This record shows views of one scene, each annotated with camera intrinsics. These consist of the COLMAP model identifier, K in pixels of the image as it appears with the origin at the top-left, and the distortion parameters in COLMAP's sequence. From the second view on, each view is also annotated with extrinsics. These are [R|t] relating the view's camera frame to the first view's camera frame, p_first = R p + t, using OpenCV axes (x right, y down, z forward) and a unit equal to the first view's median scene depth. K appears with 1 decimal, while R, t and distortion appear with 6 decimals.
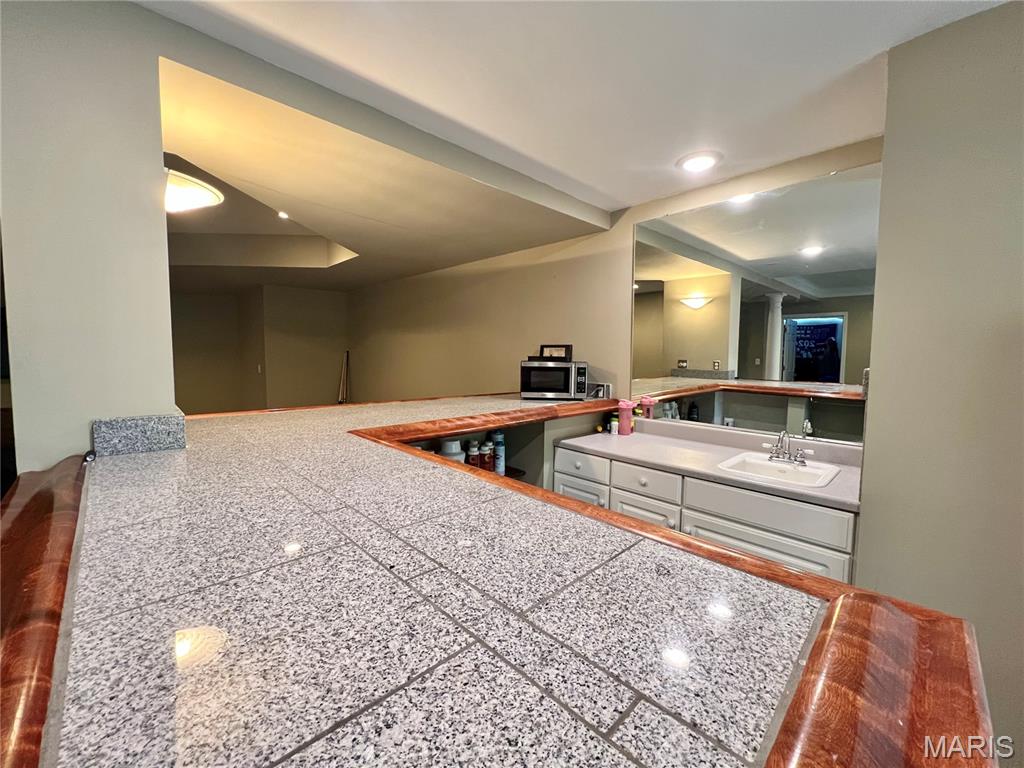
lens RADIAL K [[413.1, 0, 509.4], [0, 413.1, 379.2], [0, 0, 1]] dist [-0.001011, -0.000001]
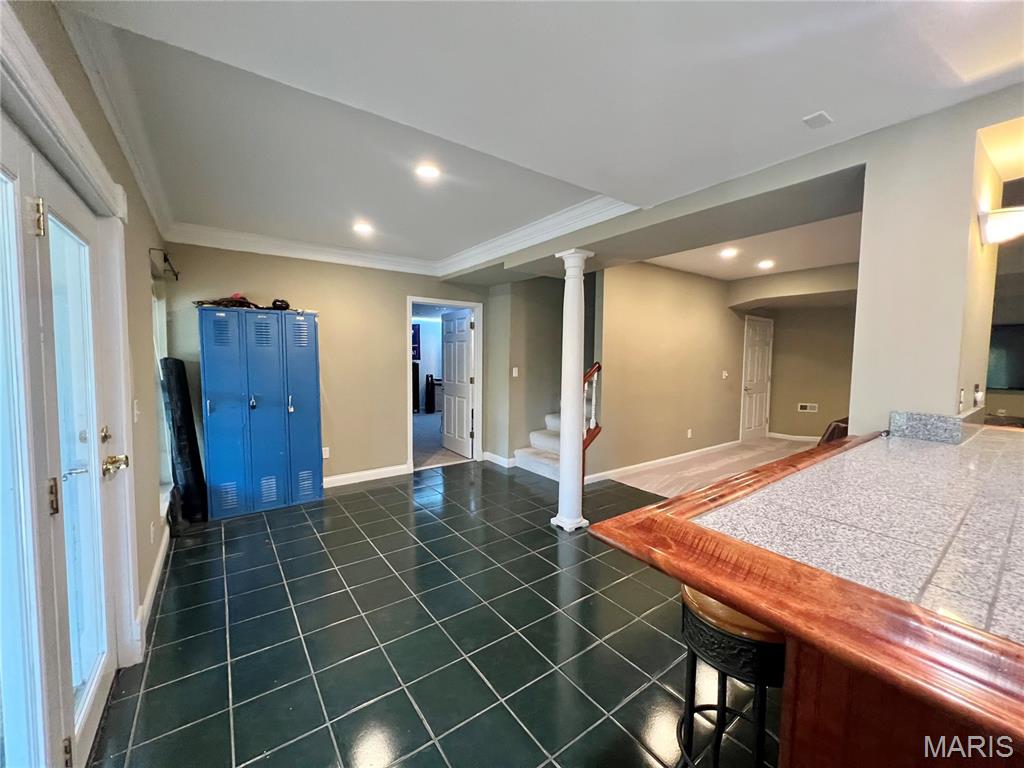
lens RADIAL K [[408.2, 0, 512.0], [0, 408.2, 382.0], [0, 0, 1]] dist [-0.003043, -0.000331]
pose [[-0.132118, 0.052727, -0.989831, 0.260249], [-0.074264, 0.995251, 0.062929, 0.002265], [0.988448, 0.081823, -0.127575, -0.076135]]
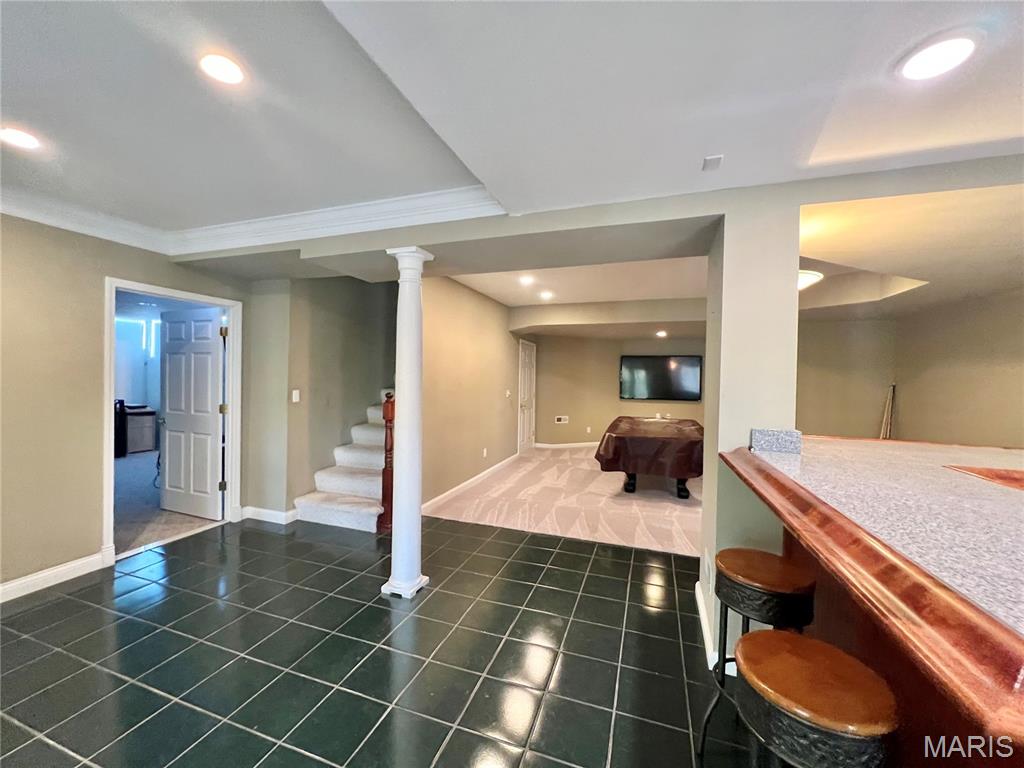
lens RADIAL K [[408.2, 0, 512.0], [0, 408.2, 382.0], [0, 0, 1]] dist [-0.003043, -0.000331]
pose [[0.455847, 0.009607, -0.890006, 0.023452], [-0.069846, 0.997244, -0.025010, 0.007413], [0.887313, 0.073565, 0.455262, -0.287004]]
